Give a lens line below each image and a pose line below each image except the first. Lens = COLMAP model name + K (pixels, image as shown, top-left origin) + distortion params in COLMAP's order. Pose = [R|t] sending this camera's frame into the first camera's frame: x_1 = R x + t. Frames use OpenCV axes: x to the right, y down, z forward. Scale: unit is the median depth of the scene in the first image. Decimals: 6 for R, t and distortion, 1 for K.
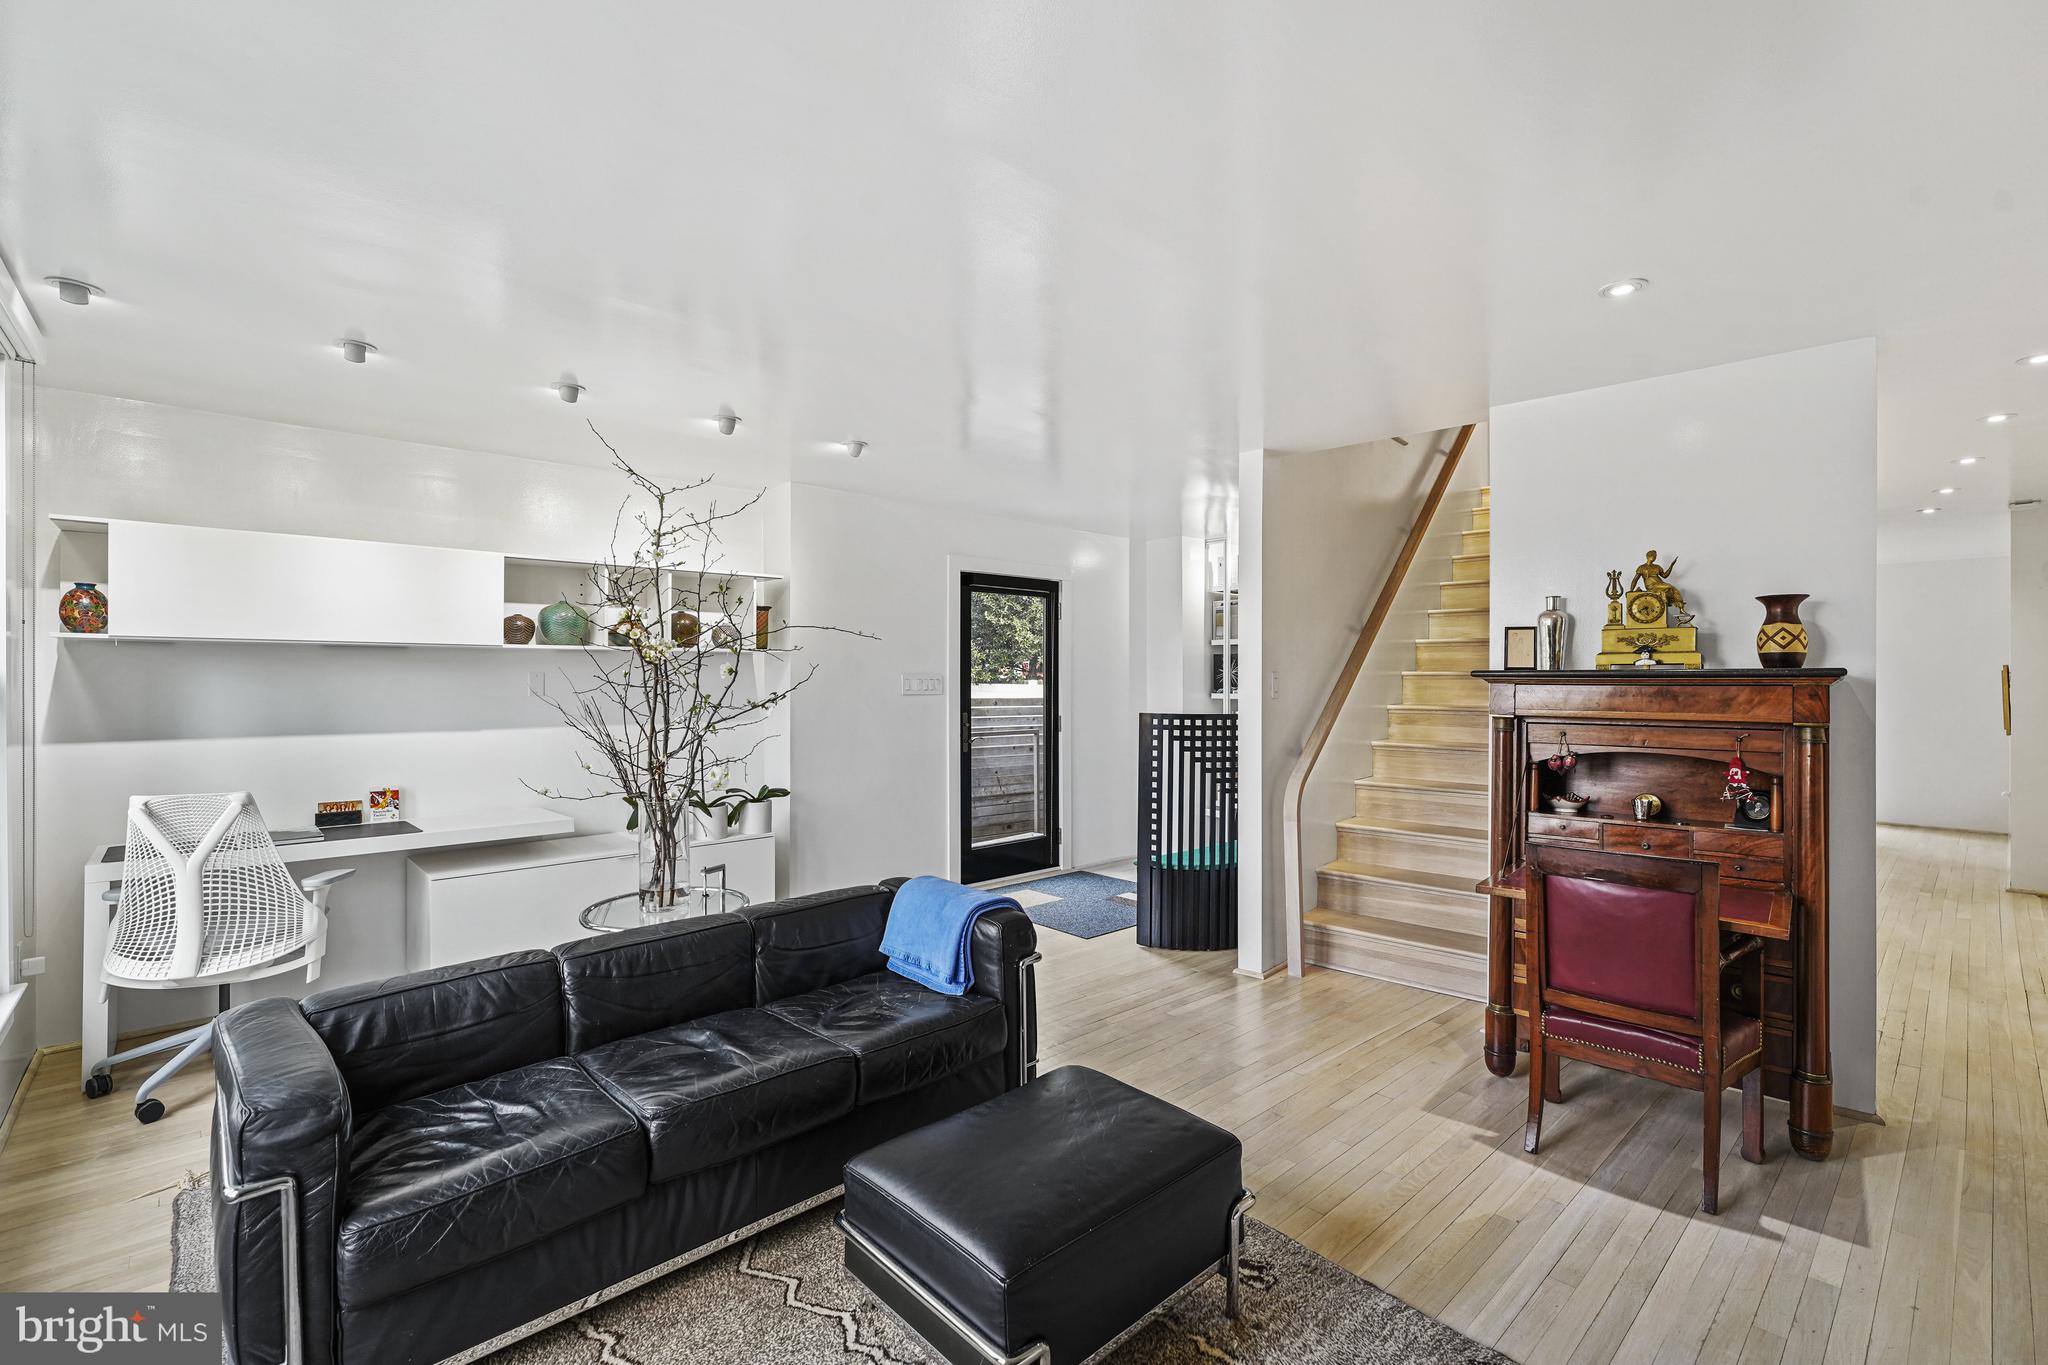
lens RADIAL K [[893.2, 0, 1022.9], [0, 893.2, 691.5], [0, 0, 1]] dist [-0.001205, -0.000019]
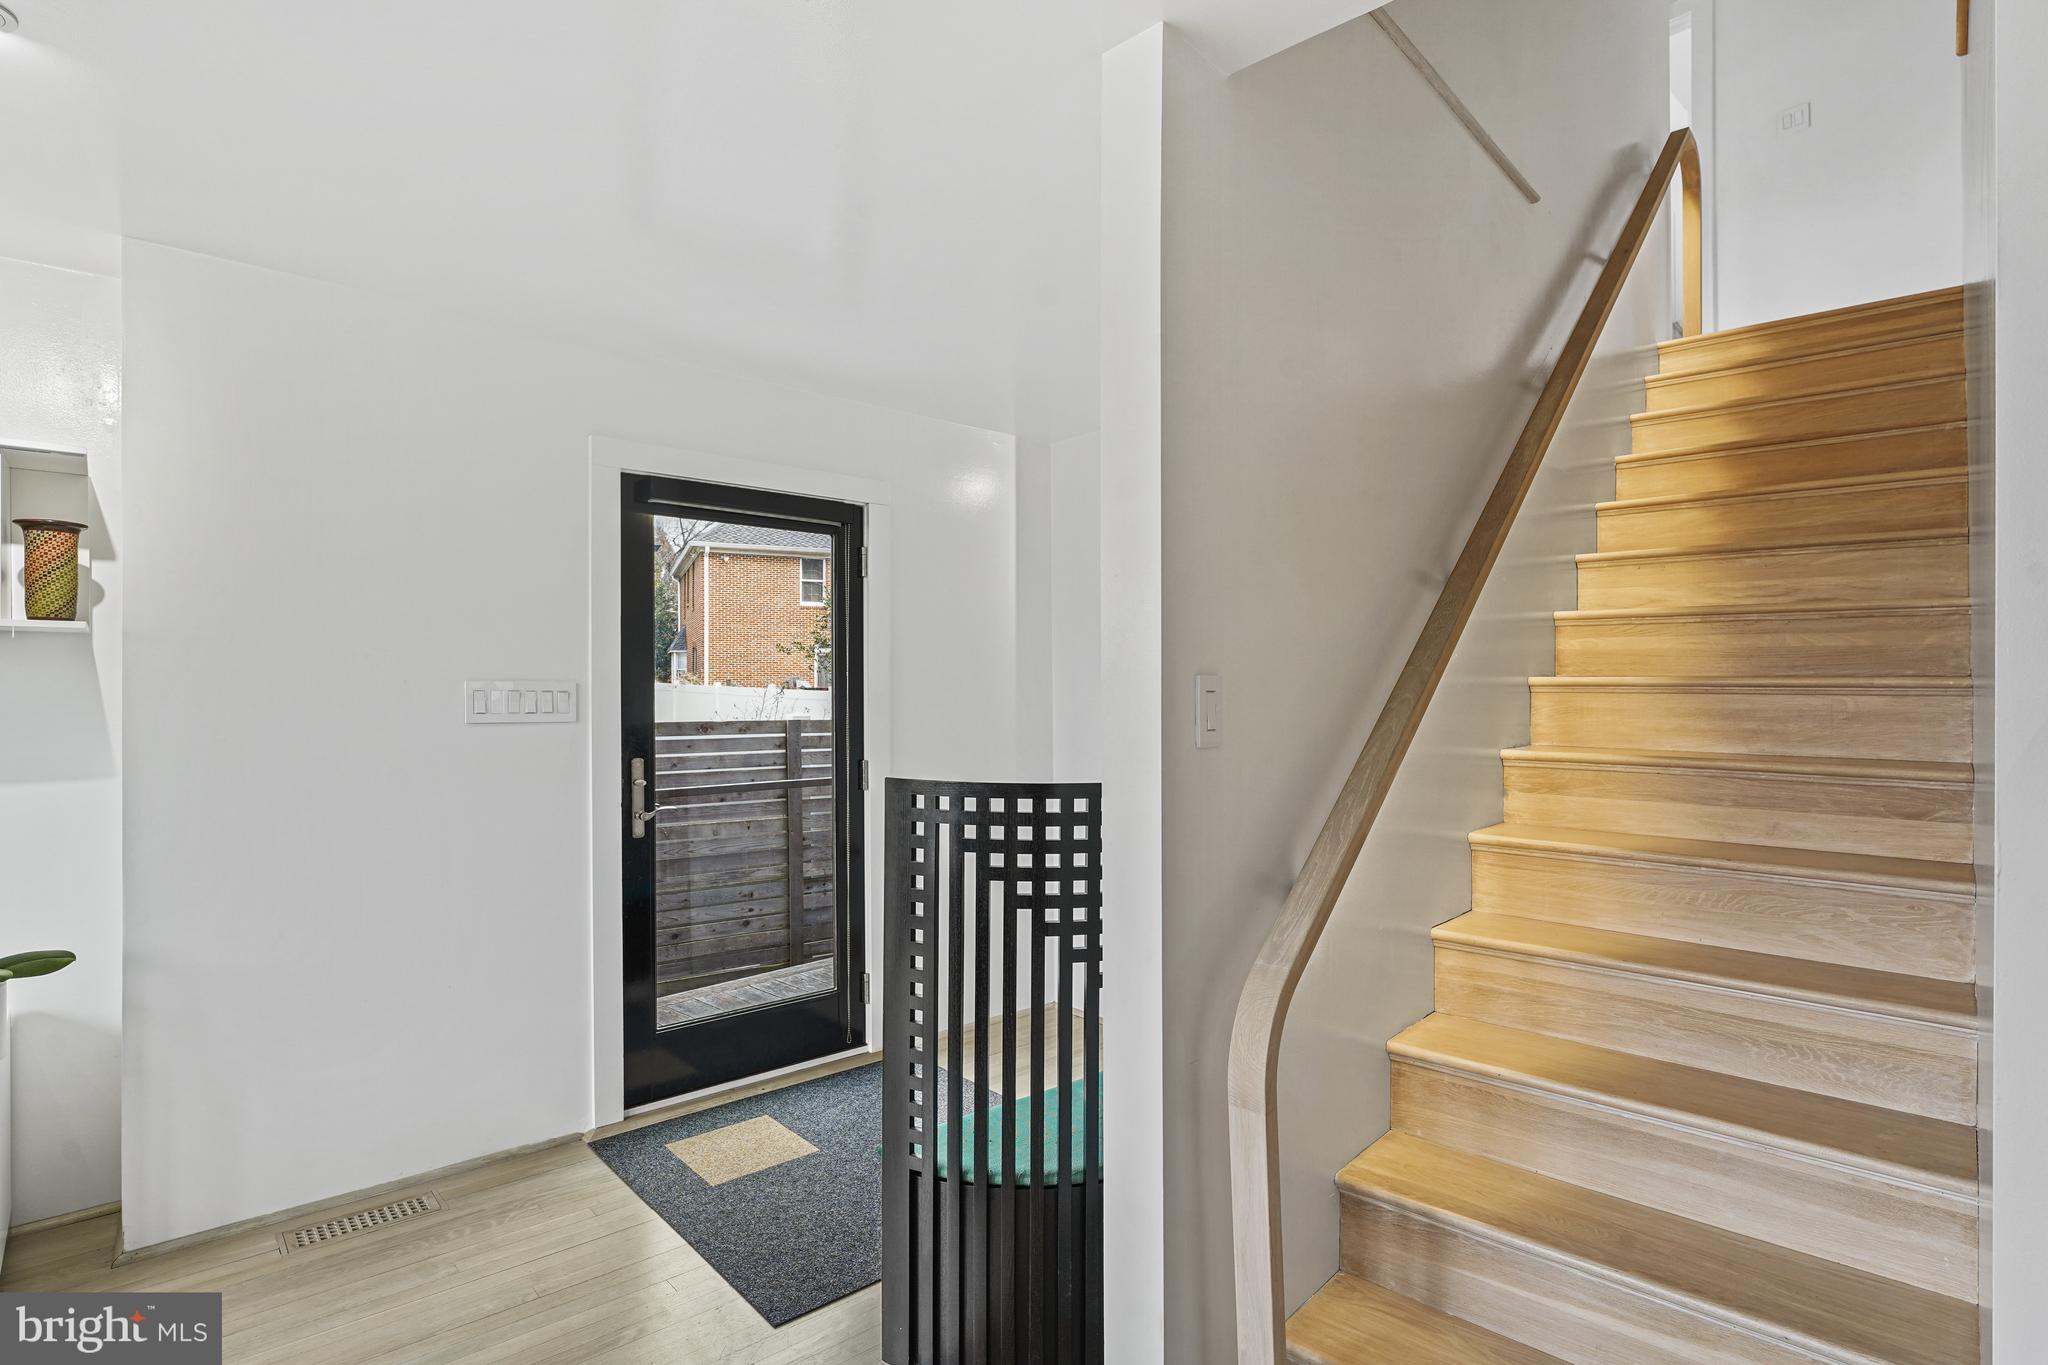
lens RADIAL K [[1023.4, 0, 1022.0], [0, 1023.4, 681.0], [0, 0, 1]] dist [0.002914, -0.000166]
pose [[0.999810, 0.002447, -0.019347, 0.194663], [-0.002822, 0.999808, -0.019386, -0.010211], [0.019296, 0.019437, 0.999625, 0.530708]]
